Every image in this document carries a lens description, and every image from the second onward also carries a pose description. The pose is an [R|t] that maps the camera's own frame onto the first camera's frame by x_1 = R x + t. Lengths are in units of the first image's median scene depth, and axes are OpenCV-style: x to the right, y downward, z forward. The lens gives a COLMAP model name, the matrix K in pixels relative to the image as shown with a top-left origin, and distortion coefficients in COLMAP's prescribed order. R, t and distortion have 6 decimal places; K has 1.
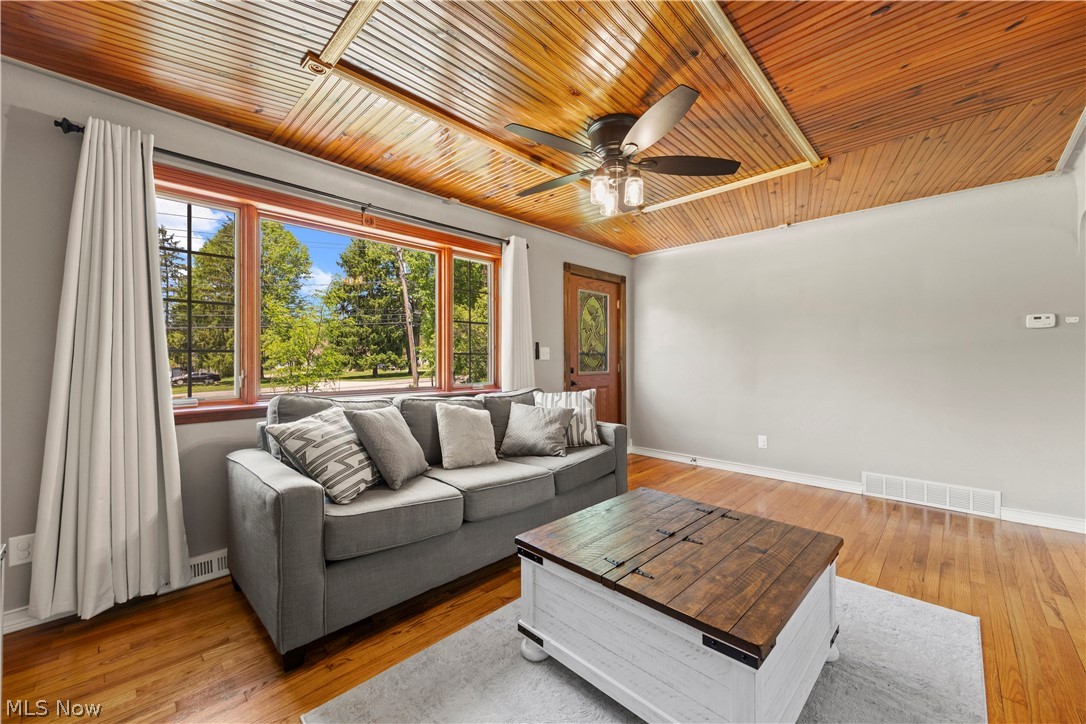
lens RADIAL K [[426.2, 0, 546.2], [0, 426.2, 362.3], [0, 0, 1]] dist [0.001804, 0.000238]
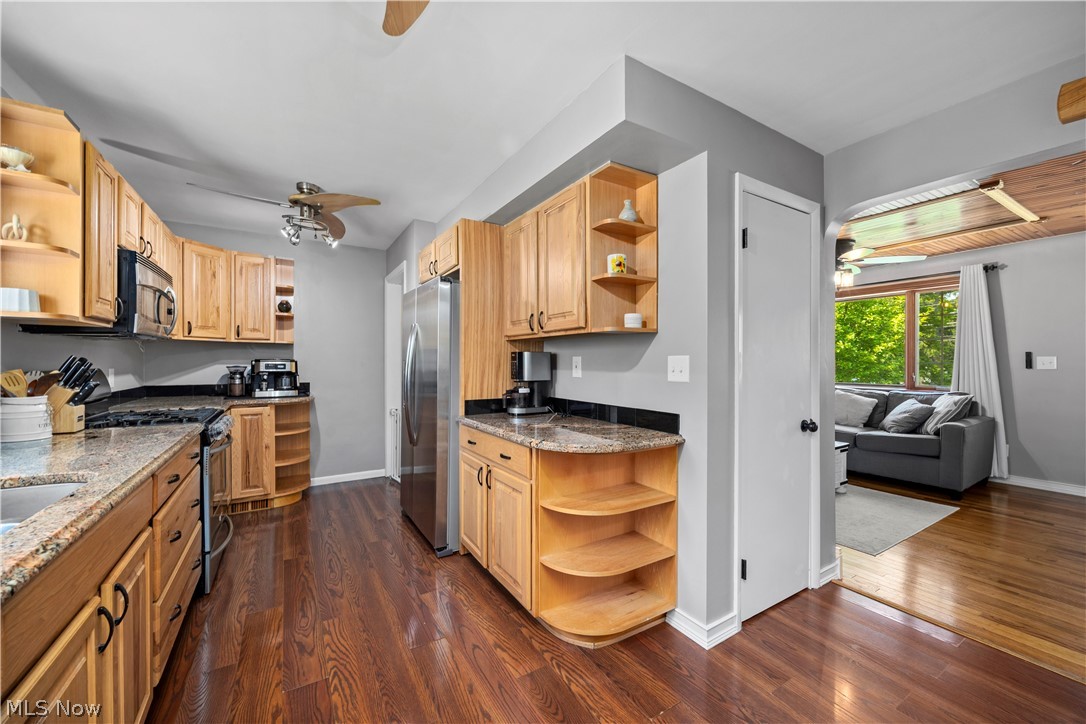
lens RADIAL K [[423.3, 0, 543.0], [0, 423.3, 362.0], [0, 0, 1]] dist [-0.003294, -0.000412]
pose [[-0.249709, 0.011348, -0.968254, 1.690143], [-0.005297, 0.999900, 0.013085, -0.039819], [0.968306, 0.008397, -0.249624, 0.168568]]
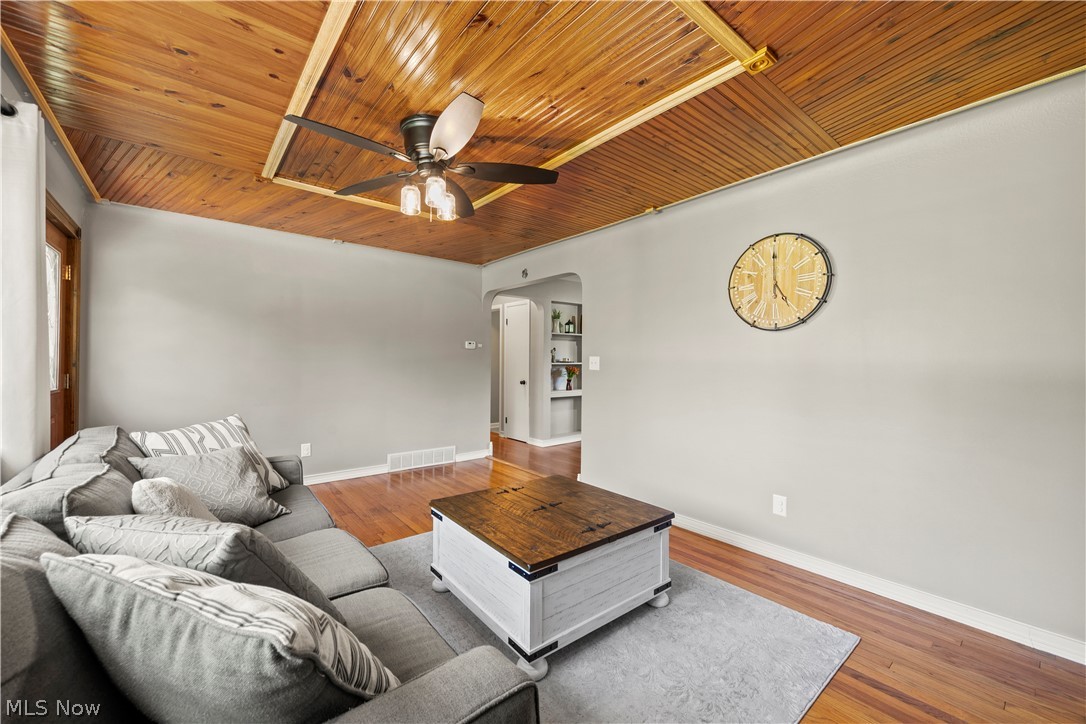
lens RADIAL K [[423.3, 0, 543.0], [0, 423.3, 362.0], [0, 0, 1]] dist [-0.003294, -0.000412]
pose [[0.114543, 0.002655, 0.993415, -0.559712], [-0.000194, 0.999996, -0.002650, -0.020867], [-0.993418, 0.000111, 0.114543, 0.483364]]
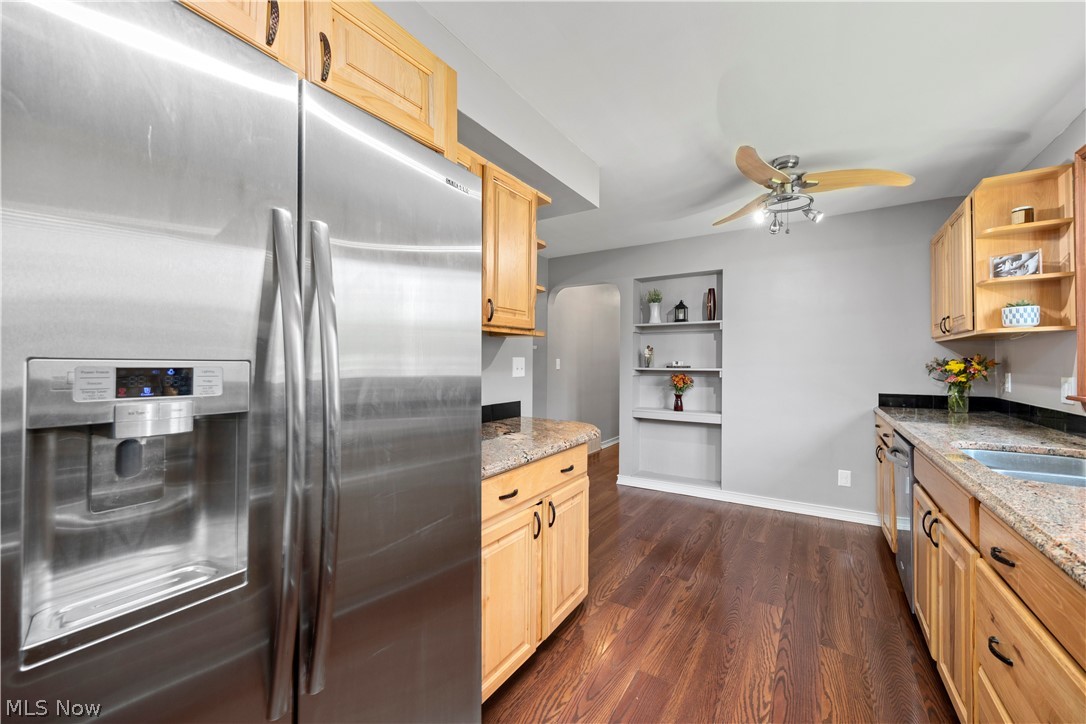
lens RADIAL K [[423.3, 0, 543.0], [0, 423.3, 362.0], [0, 0, 1]] dist [-0.003294, -0.000412]
pose [[0.980108, 0.011947, 0.198104, 0.878737], [-0.011172, 0.999925, -0.005031, -0.028882], [-0.198150, 0.002718, 0.980168, -0.658692]]
